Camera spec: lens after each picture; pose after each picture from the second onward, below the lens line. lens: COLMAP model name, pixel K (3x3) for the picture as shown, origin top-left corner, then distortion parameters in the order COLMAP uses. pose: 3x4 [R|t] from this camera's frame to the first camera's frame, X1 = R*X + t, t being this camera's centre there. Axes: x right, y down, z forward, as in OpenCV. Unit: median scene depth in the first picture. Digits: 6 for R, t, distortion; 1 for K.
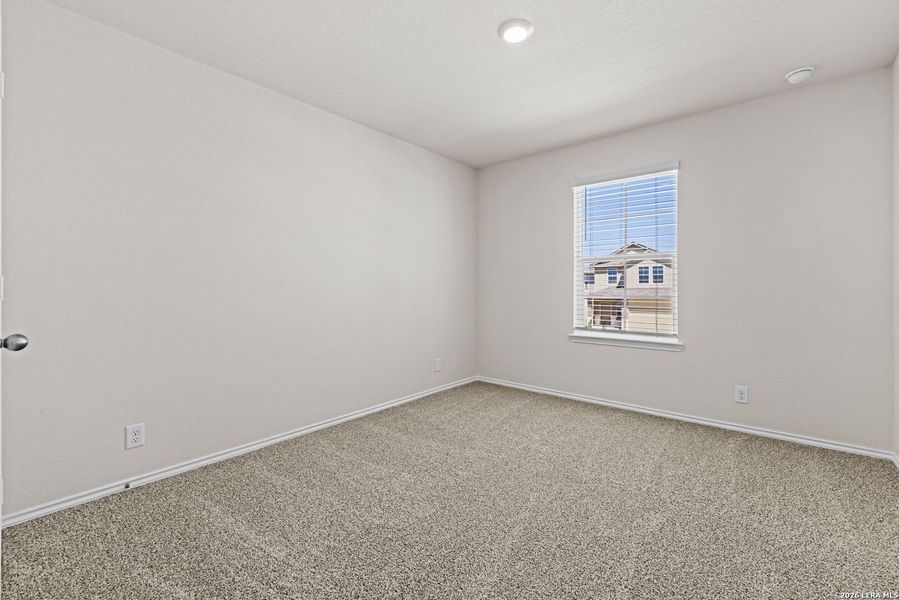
lens RADIAL K [[375.3, 0, 447.6], [0, 375.3, 295.6], [0, 0, 1]] dist [-0.000589, -0.000227]
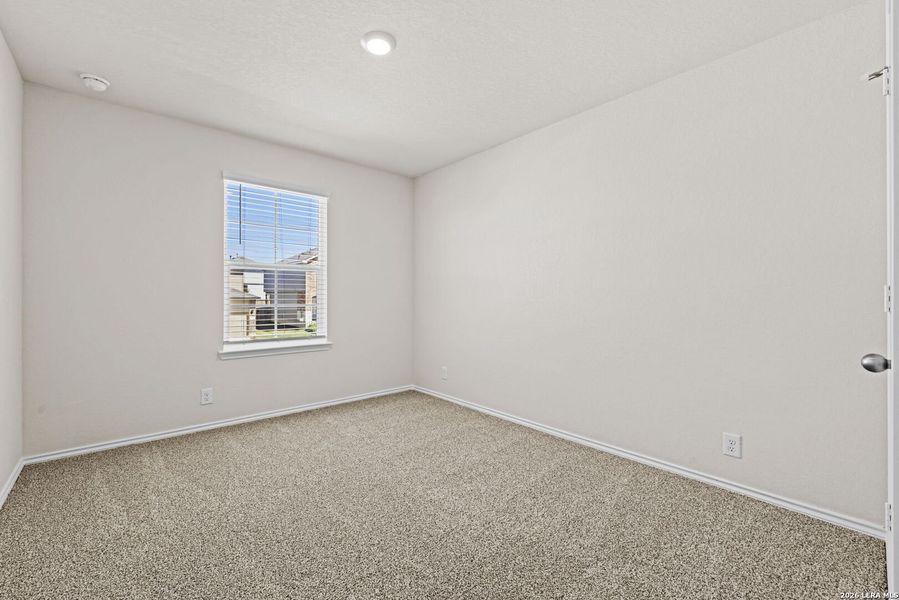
lens RADIAL K [[375.3, 0, 447.6], [0, 375.3, 295.6], [0, 0, 1]] dist [-0.000589, -0.000227]
pose [[0.169415, 0.008546, 0.985508, -0.496707], [0.014308, 0.999836, -0.011130, -0.004906], [-0.985441, 0.015986, 0.169265, 0.415995]]
